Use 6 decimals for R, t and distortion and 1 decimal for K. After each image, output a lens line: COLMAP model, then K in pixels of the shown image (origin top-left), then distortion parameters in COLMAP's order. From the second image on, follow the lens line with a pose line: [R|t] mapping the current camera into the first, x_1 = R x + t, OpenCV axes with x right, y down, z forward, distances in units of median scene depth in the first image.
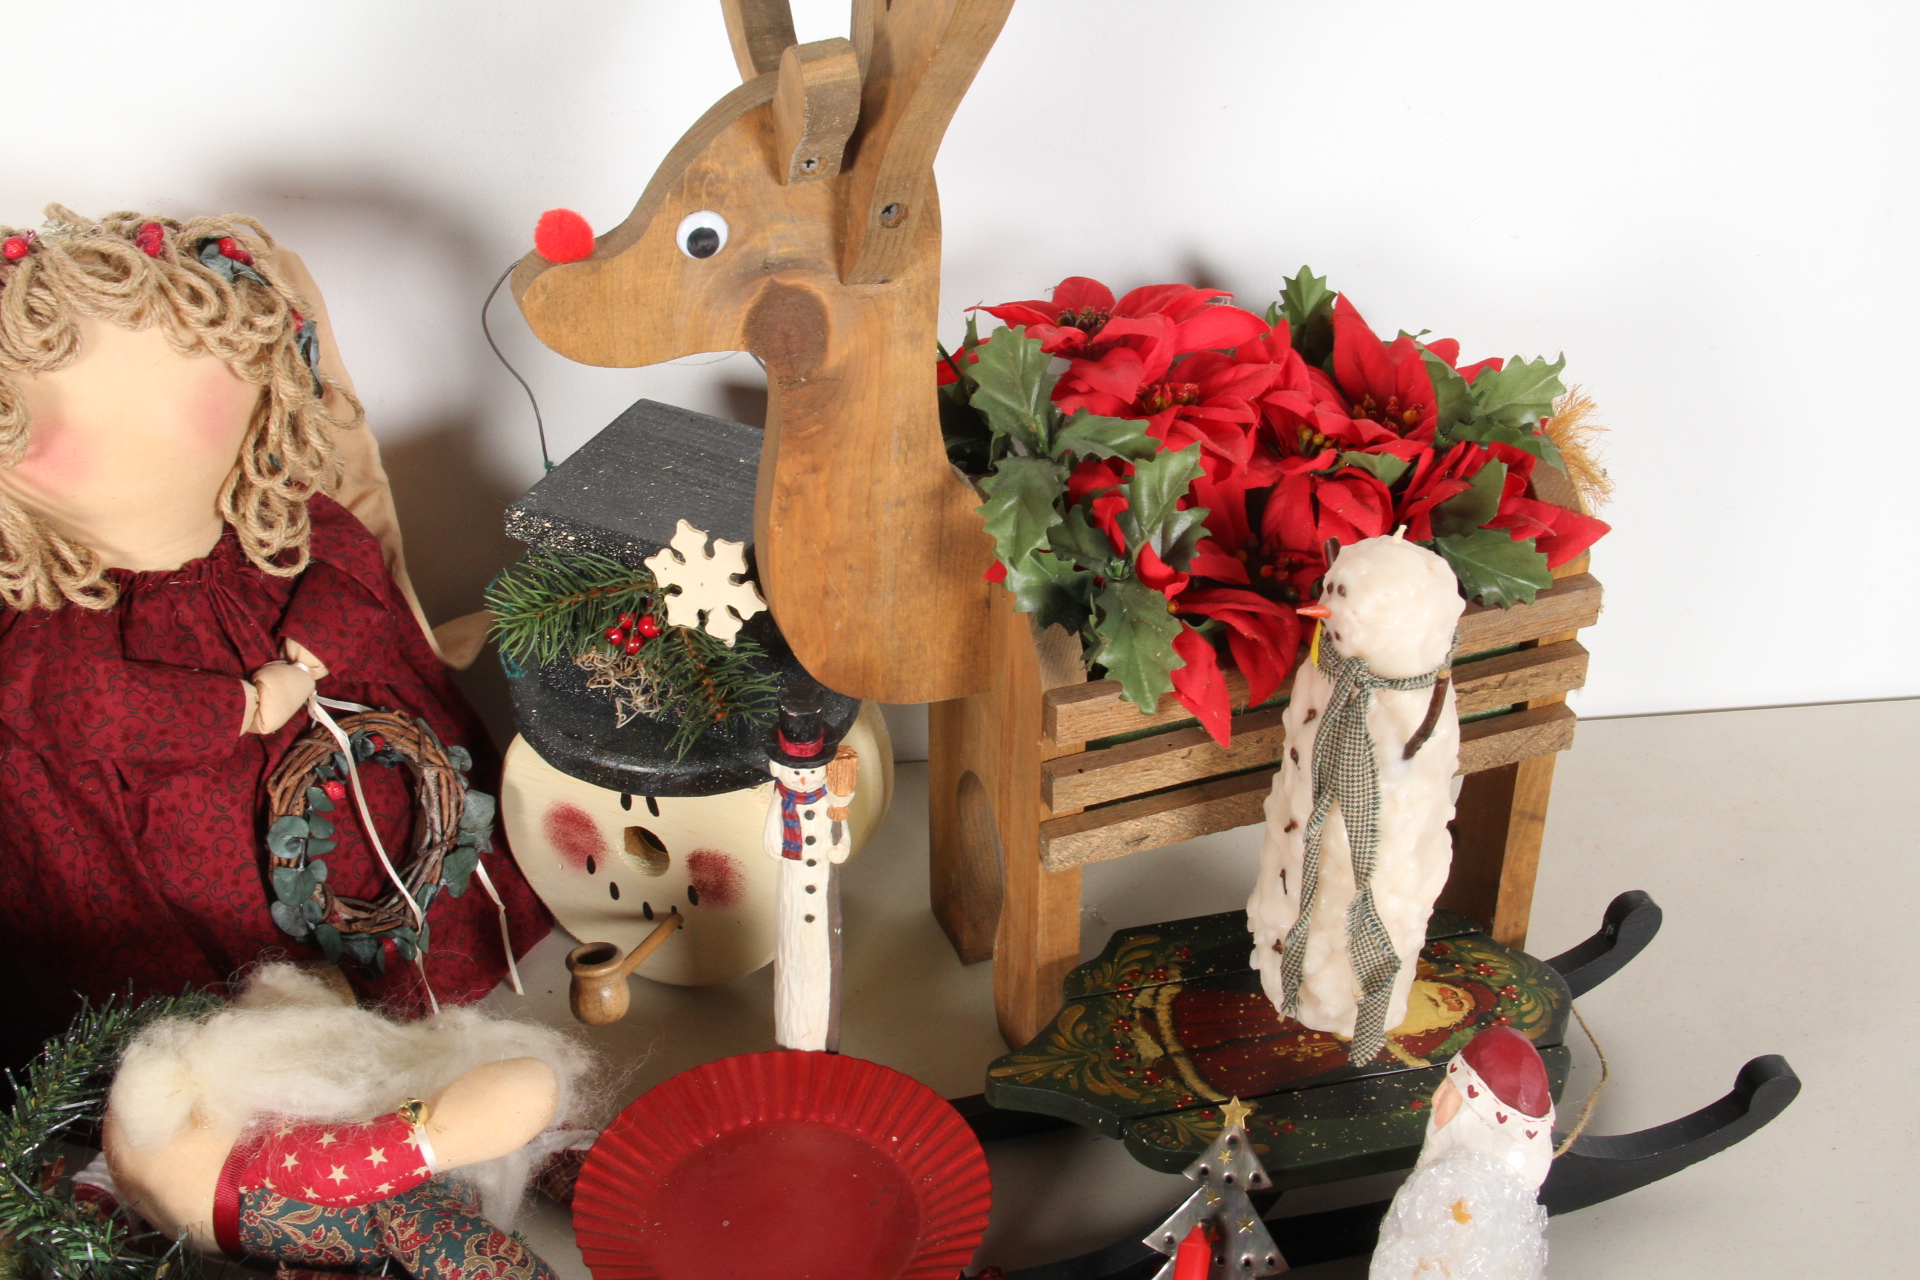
lens RADIAL K [[2507.5, 0, 960.0], [0, 2507.5, 640.0], [0, 0, 1]] dist [0.066455, 0.094517]
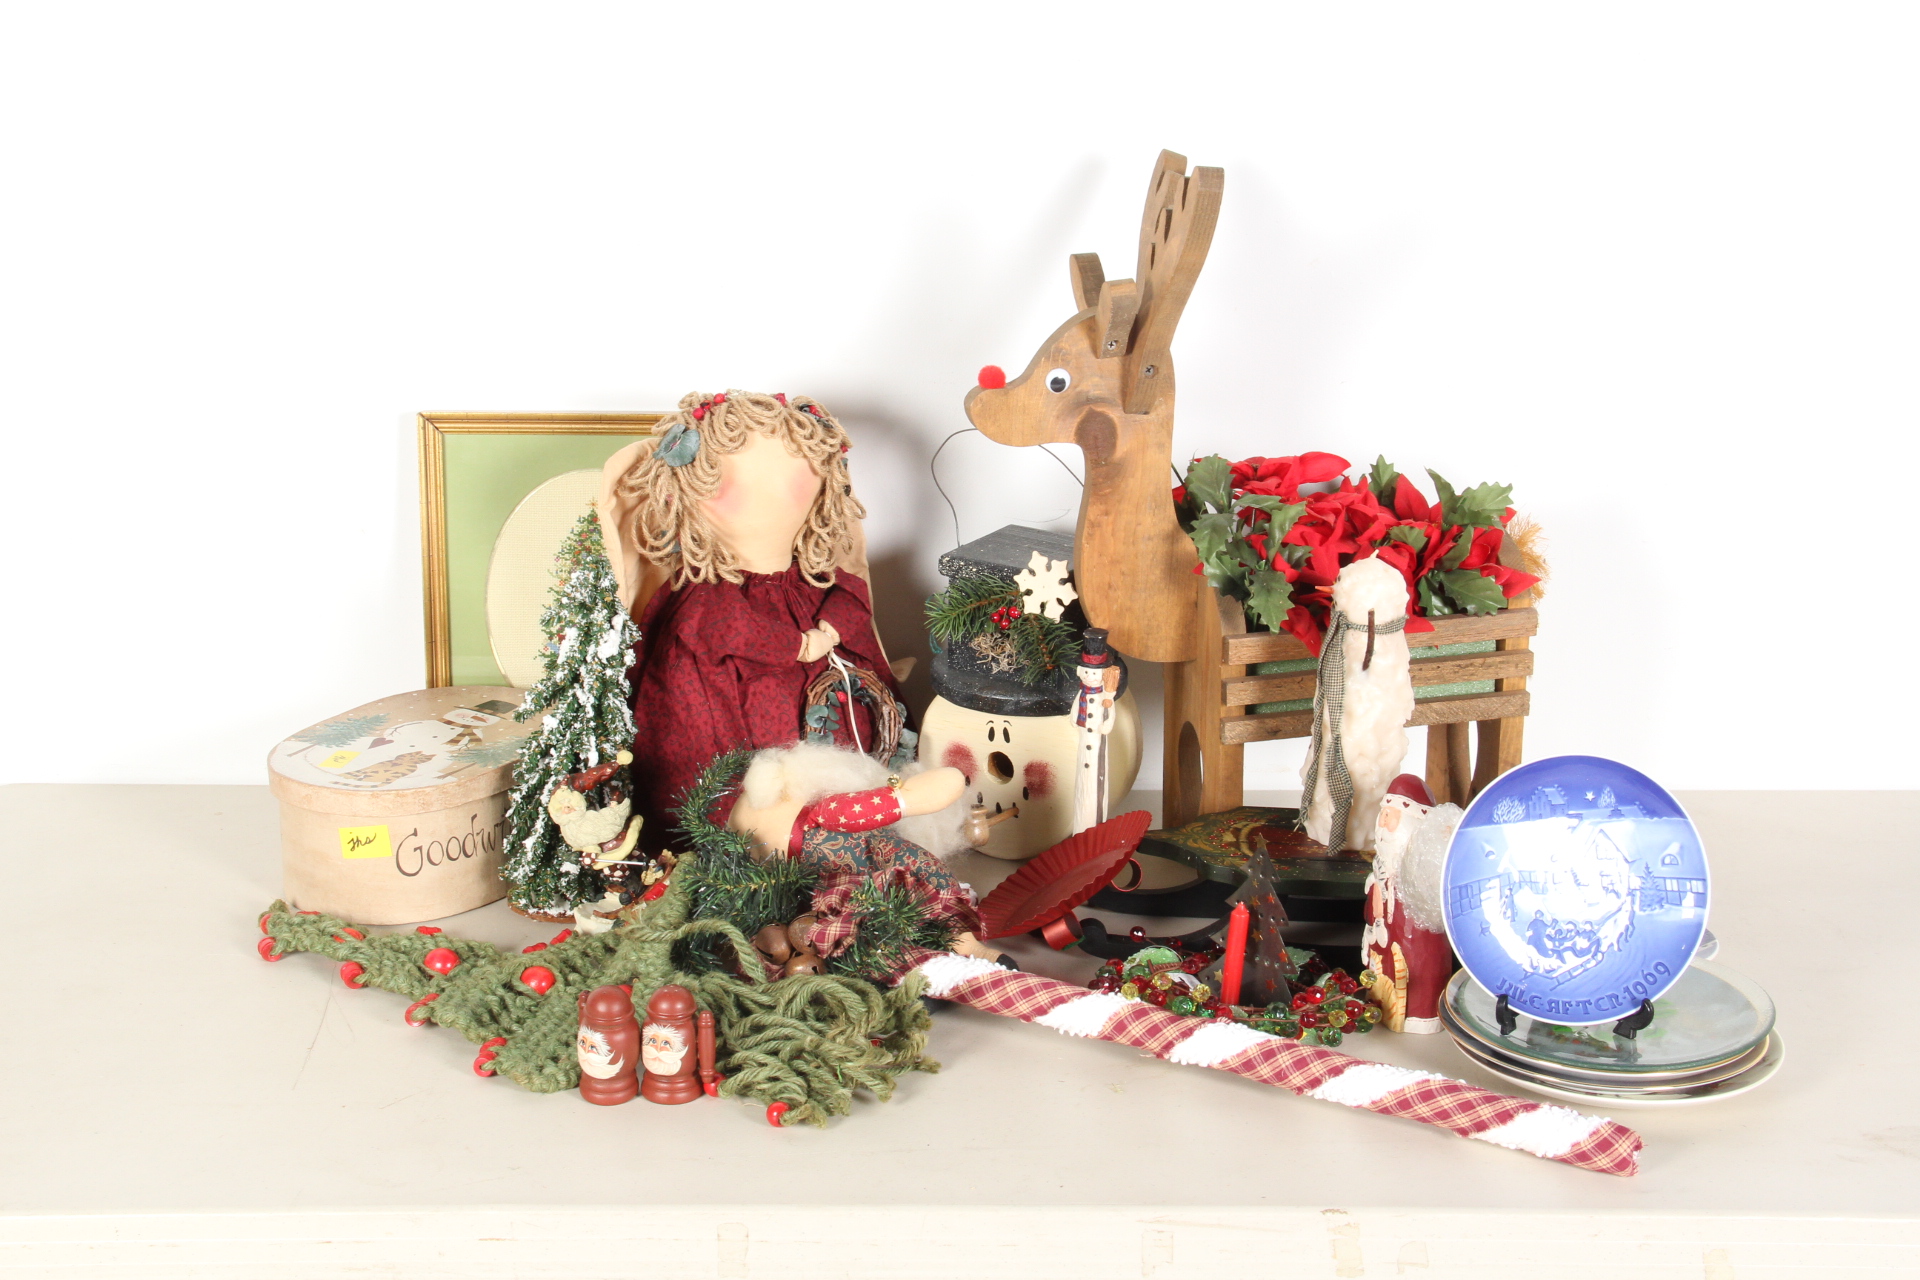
lens RADIAL K [[2944.4, 0, 960.0], [0, 2944.4, 640.0], [0, 0, 1]] dist [0.169174, 0.033911]
pose [[0.993935, 0.026715, -0.106675, 0.072610], [-0.055782, 0.958462, -0.279712, 0.646701], [0.094772, 0.283966, 0.954139, -1.120255]]
